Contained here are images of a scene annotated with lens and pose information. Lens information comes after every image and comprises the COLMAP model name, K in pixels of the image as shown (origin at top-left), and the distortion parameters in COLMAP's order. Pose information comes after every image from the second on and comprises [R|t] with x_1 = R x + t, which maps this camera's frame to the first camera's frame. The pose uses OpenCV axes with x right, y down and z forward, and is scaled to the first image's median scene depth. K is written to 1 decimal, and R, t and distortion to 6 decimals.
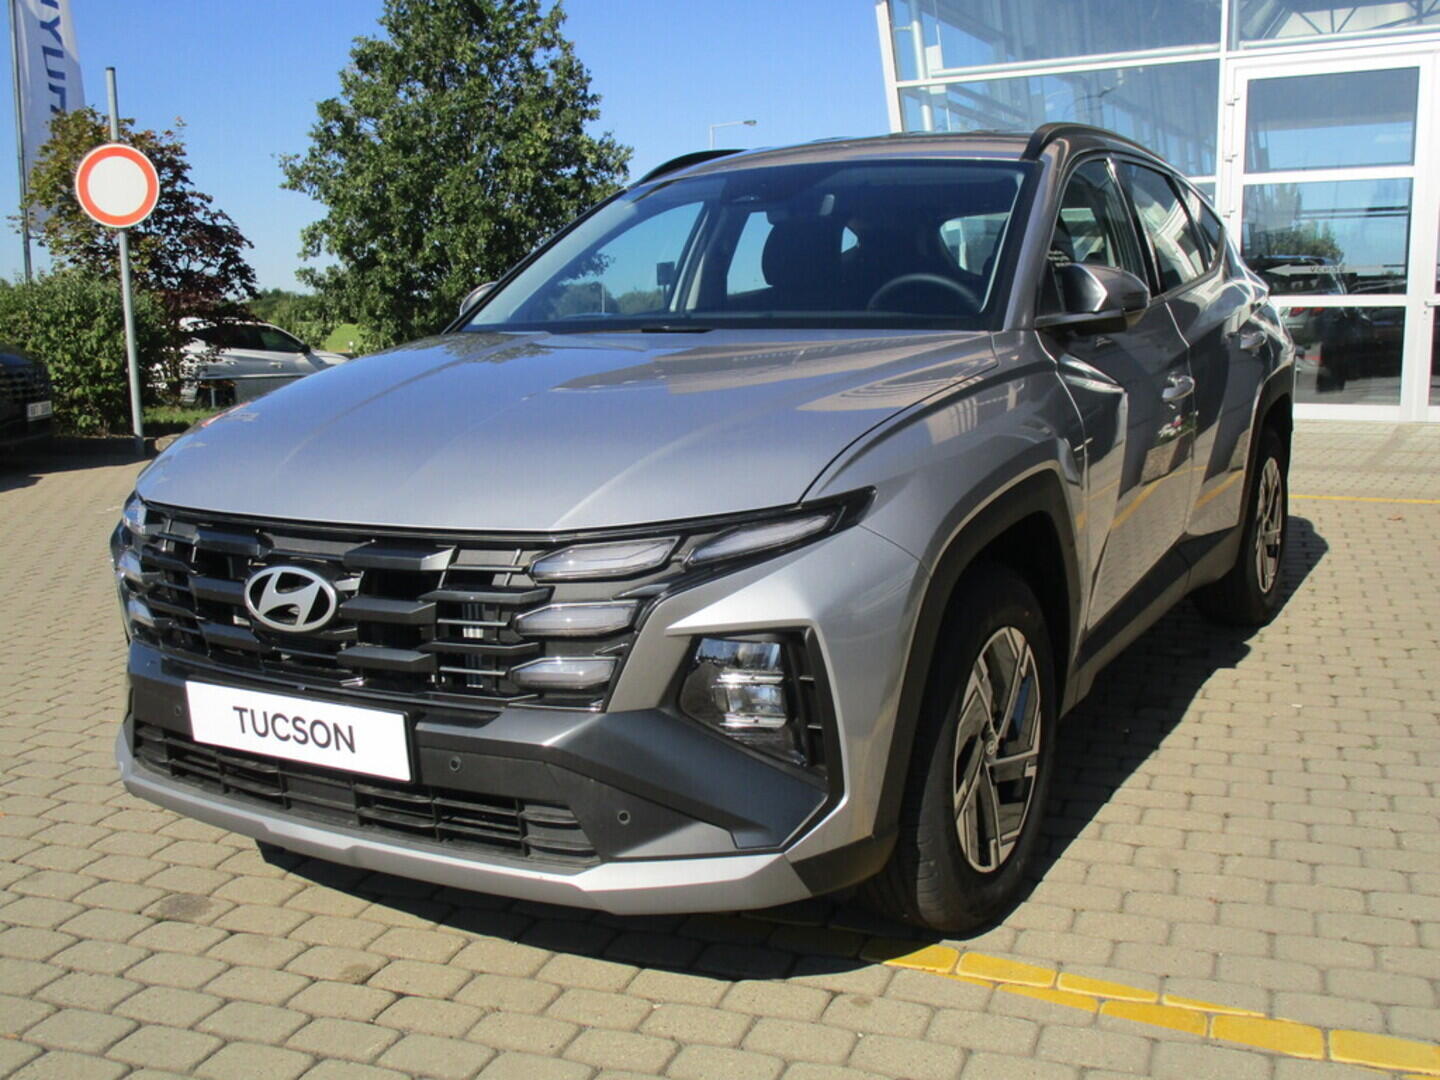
lens RADIAL K [[1435.9, 0, 720.0], [0, 1435.9, 540.0], [0, 0, 1]] dist [-0.037780, 0.018923]
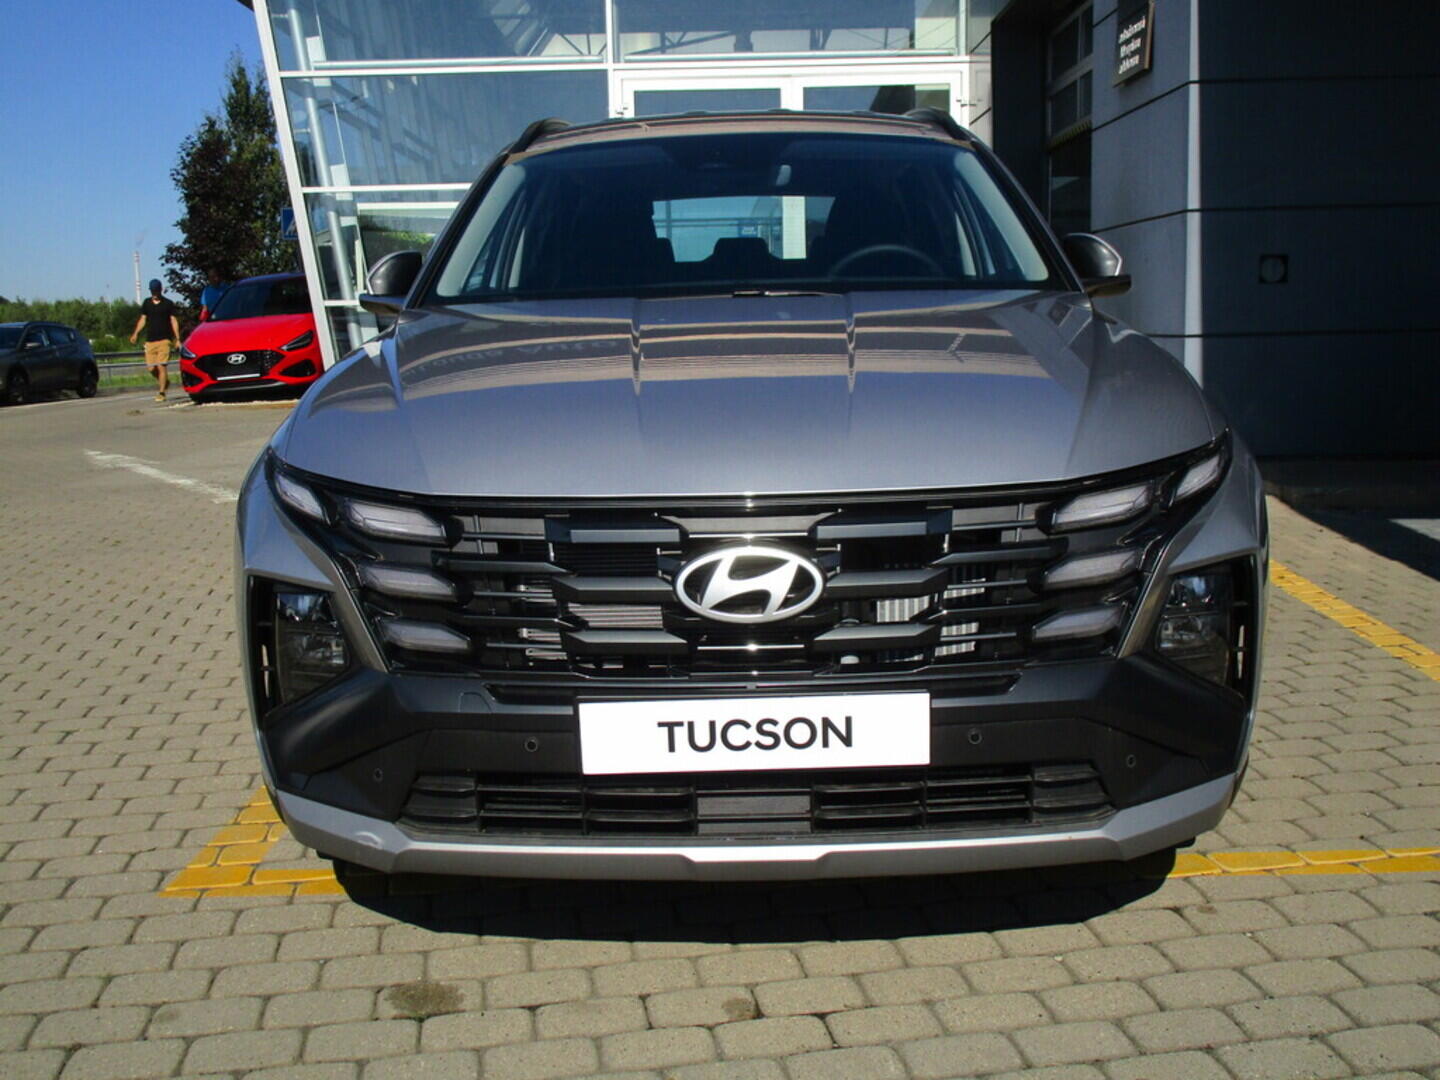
lens RADIAL K [[1435.9, 0, 720.0], [0, 1435.9, 540.0], [0, 0, 1]] dist [-0.037780, 0.018923]
pose [[0.868560, -0.084052, 0.488404, -0.725116], [0.086815, 0.996079, 0.017033, -0.002589], [-0.487920, 0.027607, 0.872452, 0.241811]]
